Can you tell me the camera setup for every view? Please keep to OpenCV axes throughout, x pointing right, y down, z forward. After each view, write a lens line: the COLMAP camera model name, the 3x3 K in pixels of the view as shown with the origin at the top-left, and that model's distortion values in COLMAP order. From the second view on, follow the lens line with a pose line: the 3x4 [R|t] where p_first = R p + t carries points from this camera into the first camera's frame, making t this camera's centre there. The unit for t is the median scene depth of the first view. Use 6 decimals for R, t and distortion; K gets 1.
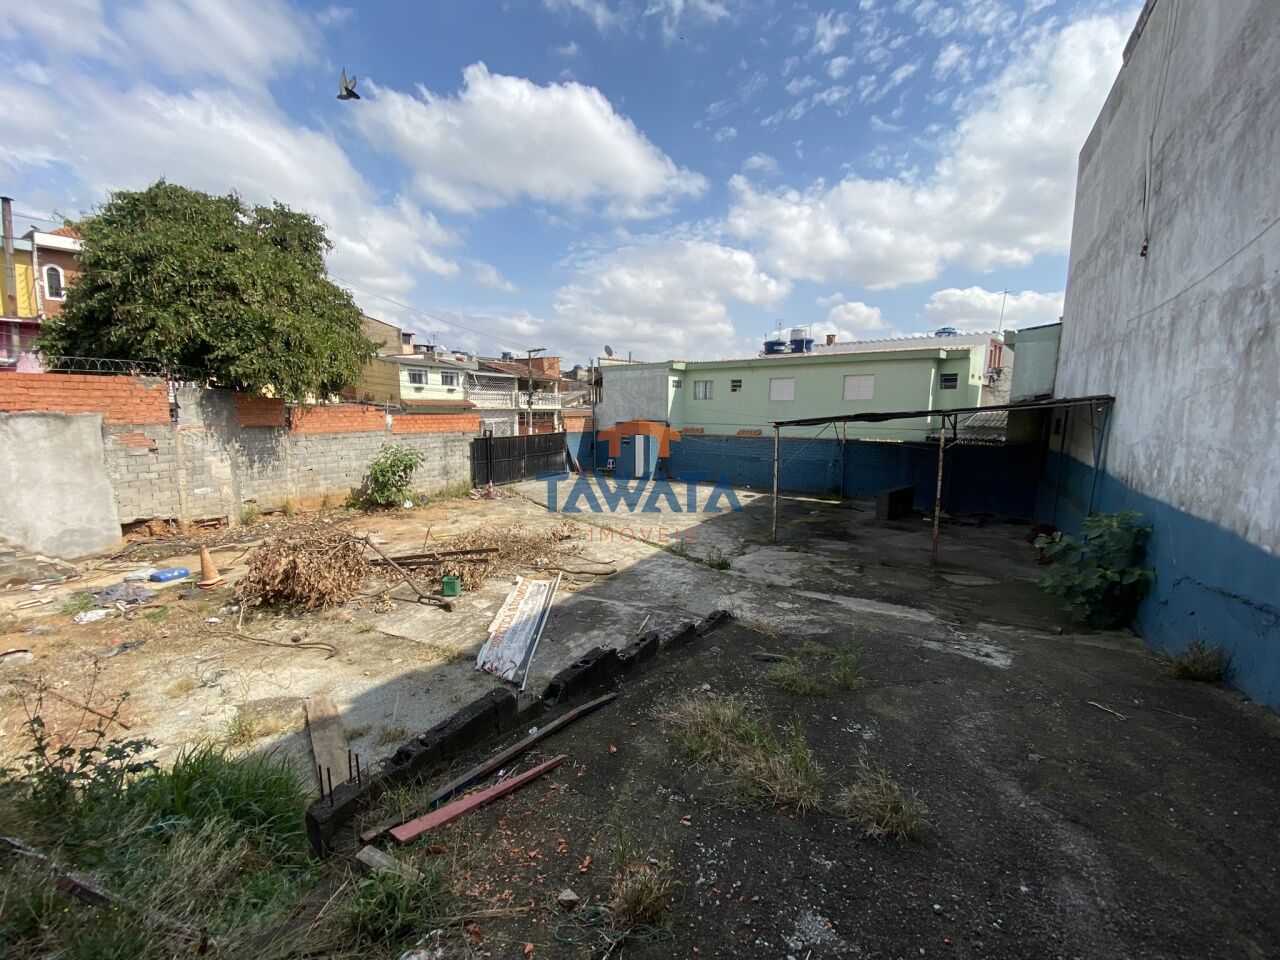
lens RADIAL K [[516.3, 0, 636.4], [0, 516.3, 504.0], [0, 0, 1]] dist [-0.029151, -0.004012]
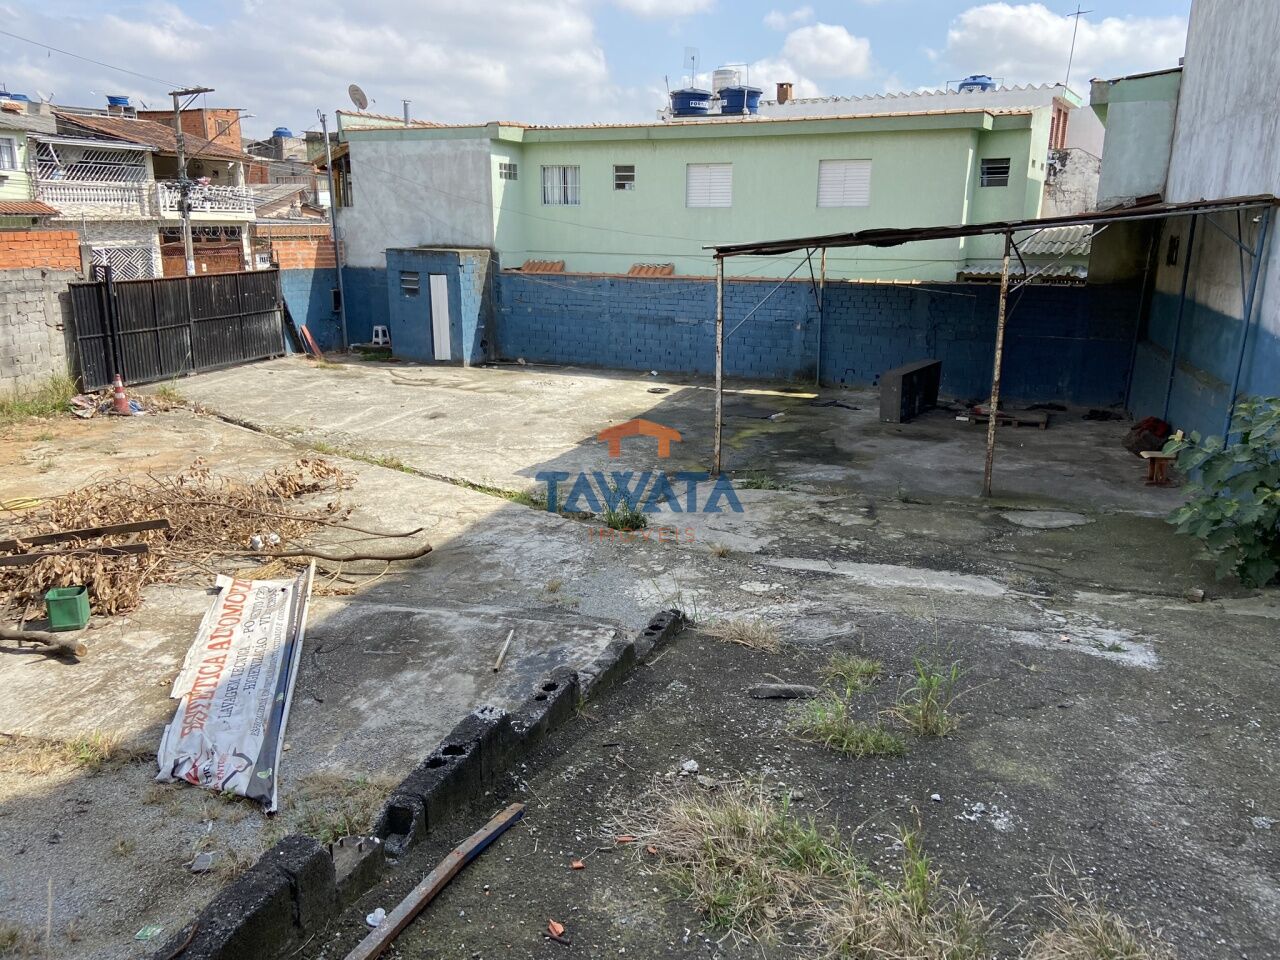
lens RADIAL K [[960.4, 0, 671.7], [0, 960.4, 506.6], [0, 0, 1]] dist [0.036771, -0.057561]
pose [[0.968203, -0.065665, 0.241395, -0.033062], [0.040558, 0.993372, 0.107550, -0.002847], [-0.246857, -0.094340, 0.964449, 0.031600]]
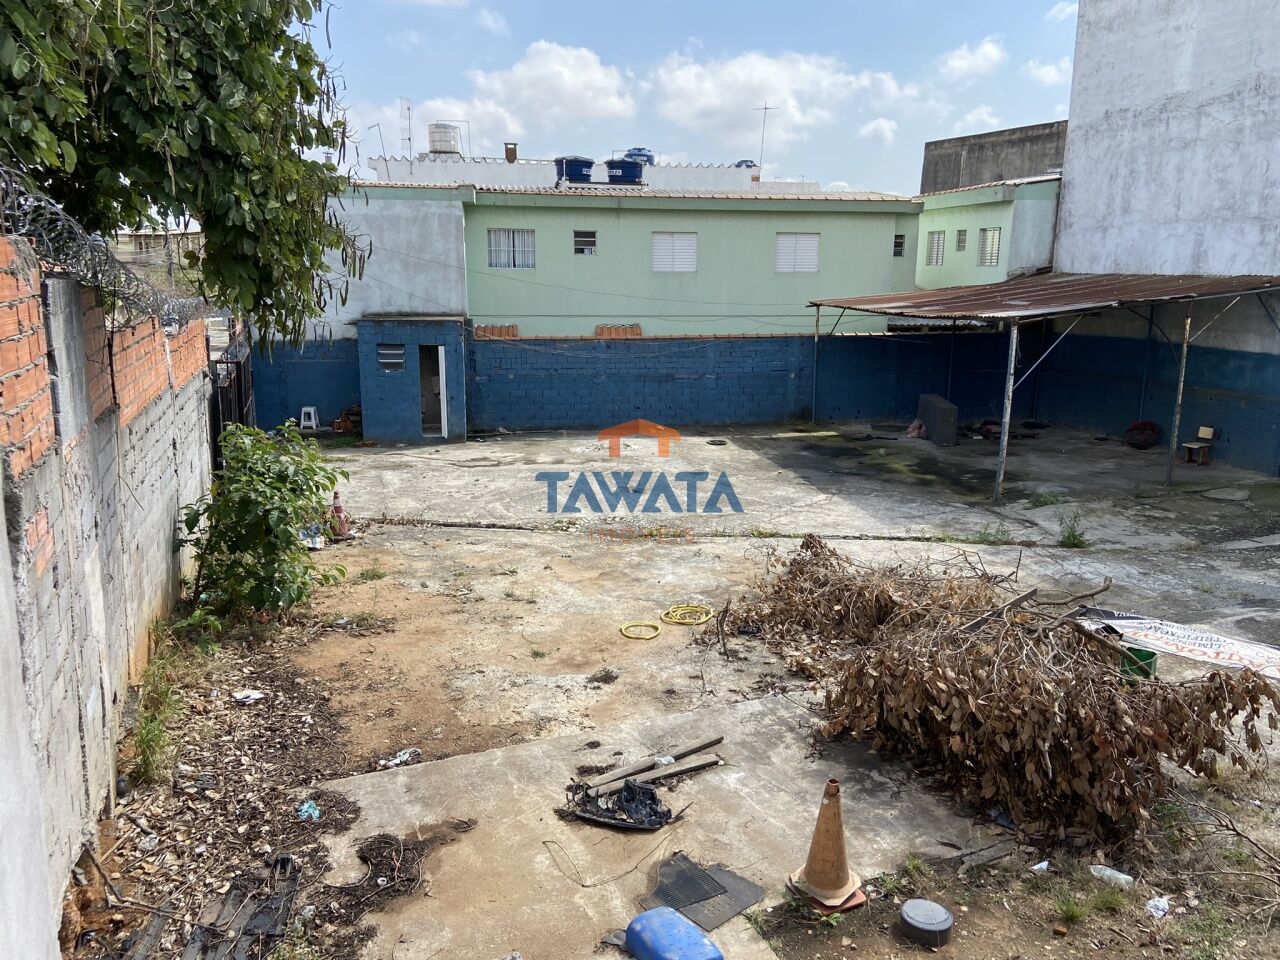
lens RADIAL K [[999.1, 0, 636.8], [0, 999.1, 455.2], [0, 0, 1]] dist [0.080474, -0.124855]
pose [[0.649645, -0.139168, 0.747391, -1.127654], [0.134941, 0.988600, 0.066790, -0.147710], [-0.748166, 0.057464, 0.661019, 0.573373]]
